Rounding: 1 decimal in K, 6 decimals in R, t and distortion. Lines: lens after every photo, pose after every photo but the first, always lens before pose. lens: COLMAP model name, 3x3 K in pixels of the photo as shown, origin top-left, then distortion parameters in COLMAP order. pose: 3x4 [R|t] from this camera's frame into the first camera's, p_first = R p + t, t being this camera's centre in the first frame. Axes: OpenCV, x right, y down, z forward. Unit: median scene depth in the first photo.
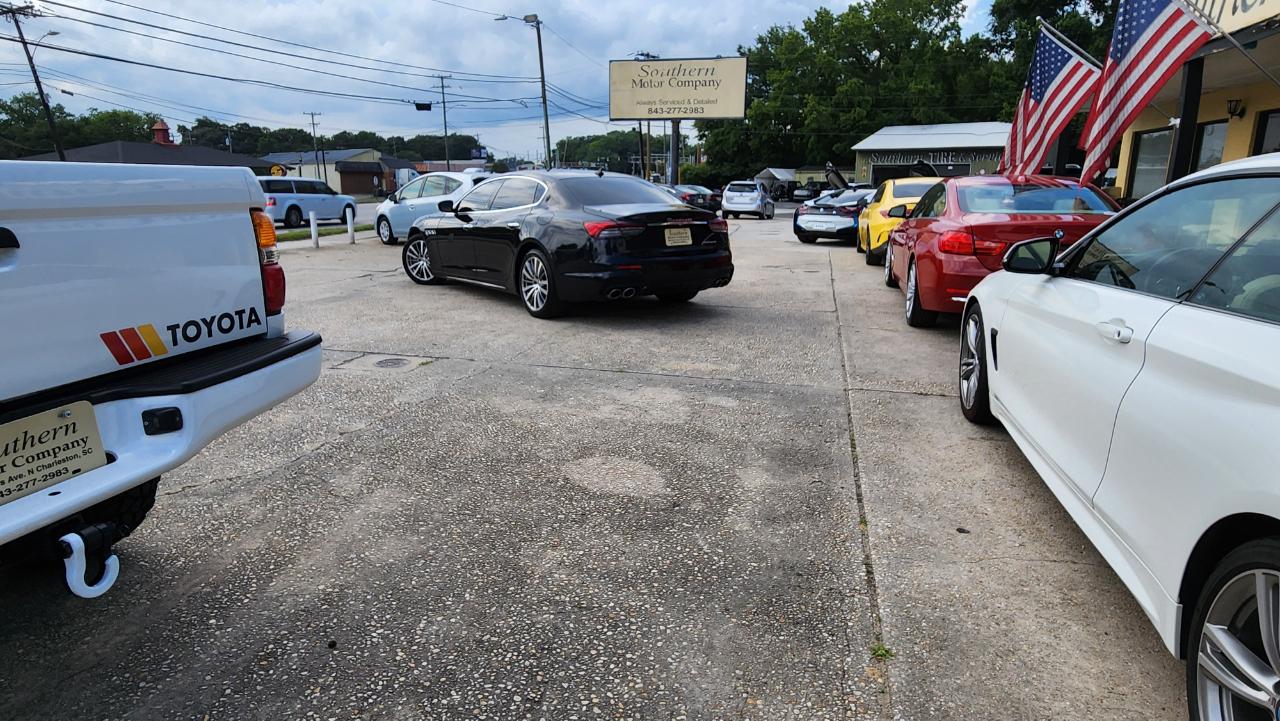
lens RADIAL K [[682.6, 0, 642.1], [0, 682.6, 342.5], [0, 0, 1]] dist [-0.002293, -0.000328]
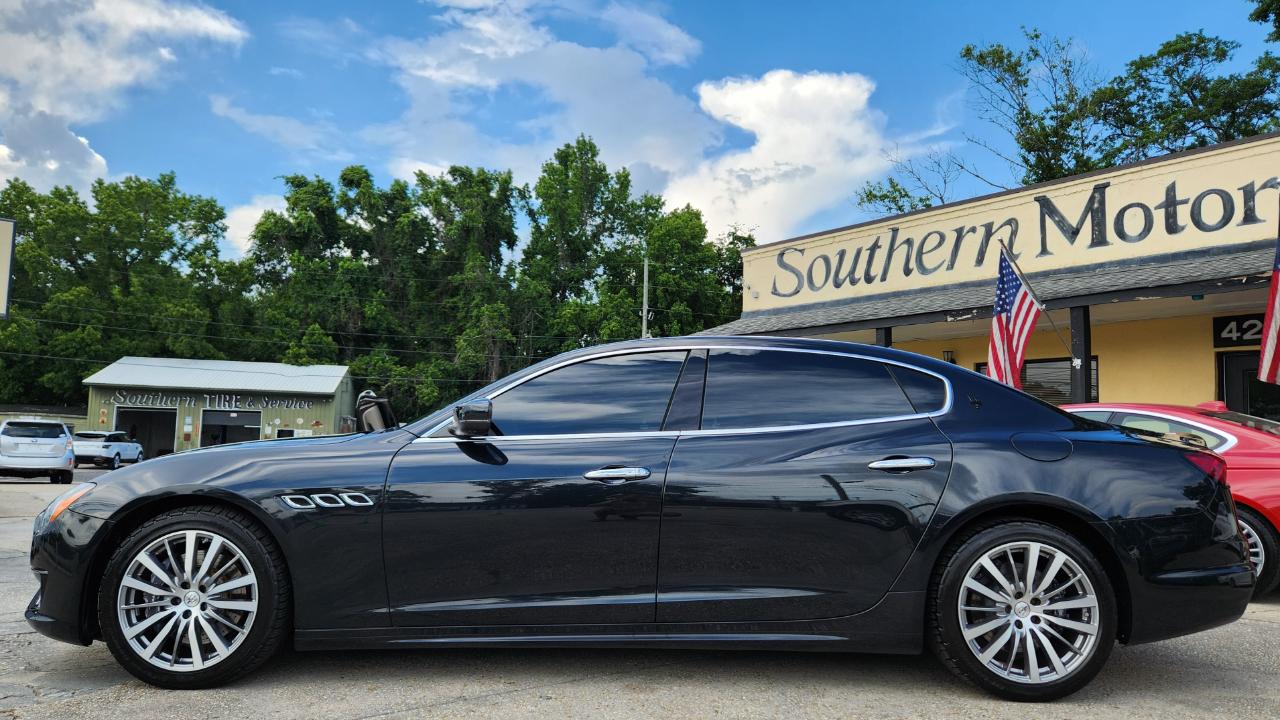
lens RADIAL K [[871.3, 0, 661.3], [0, 871.3, 383.2], [0, 0, 1]] dist [-0.007604, 0.000343]
pose [[0.618743, 0.071605, 0.782323, -0.518291], [0.154534, 0.965287, -0.210573, -0.106049], [-0.770244, 0.251186, 0.586199, 0.643067]]
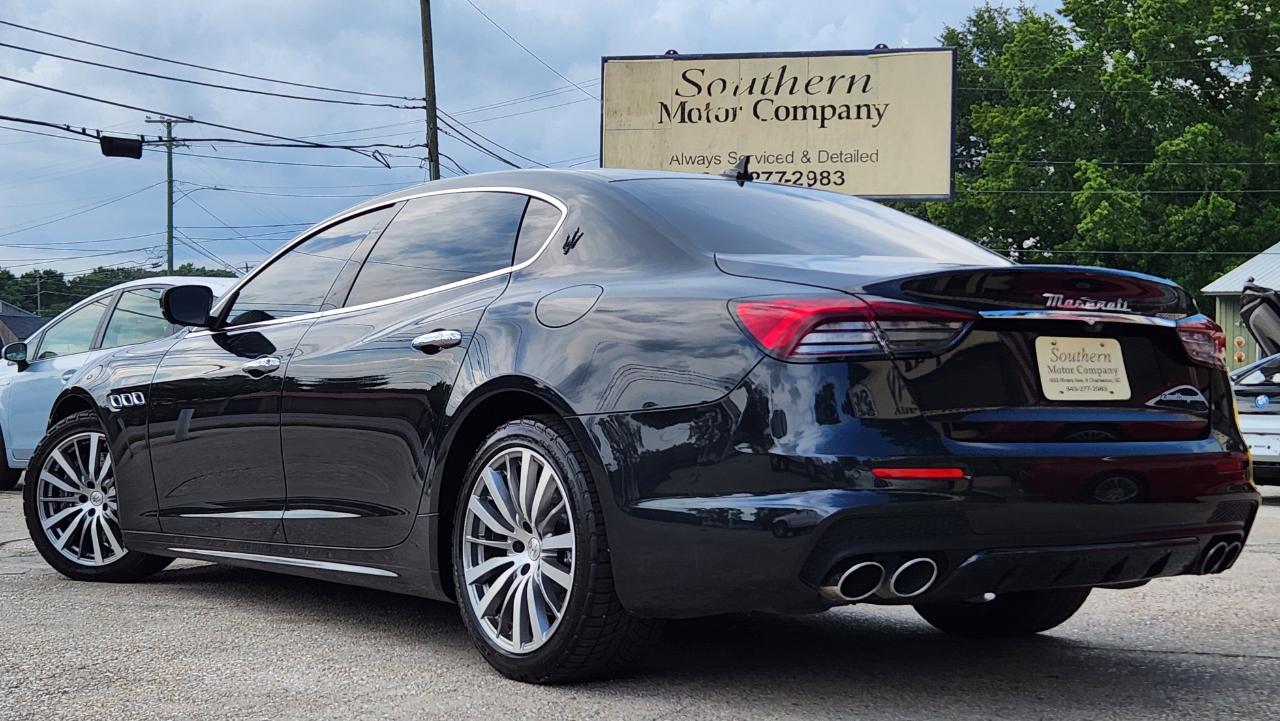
lens RADIAL K [[1775.5, 0, 638.2], [0, 1775.5, 390.6], [0, 0, 1]] dist [0.053975, 0.065500]
pose [[0.999910, 0.006076, -0.011980, -0.079337], [-0.008572, 0.975271, -0.220847, 0.003596], [0.010342, 0.220930, 0.975235, 0.247649]]
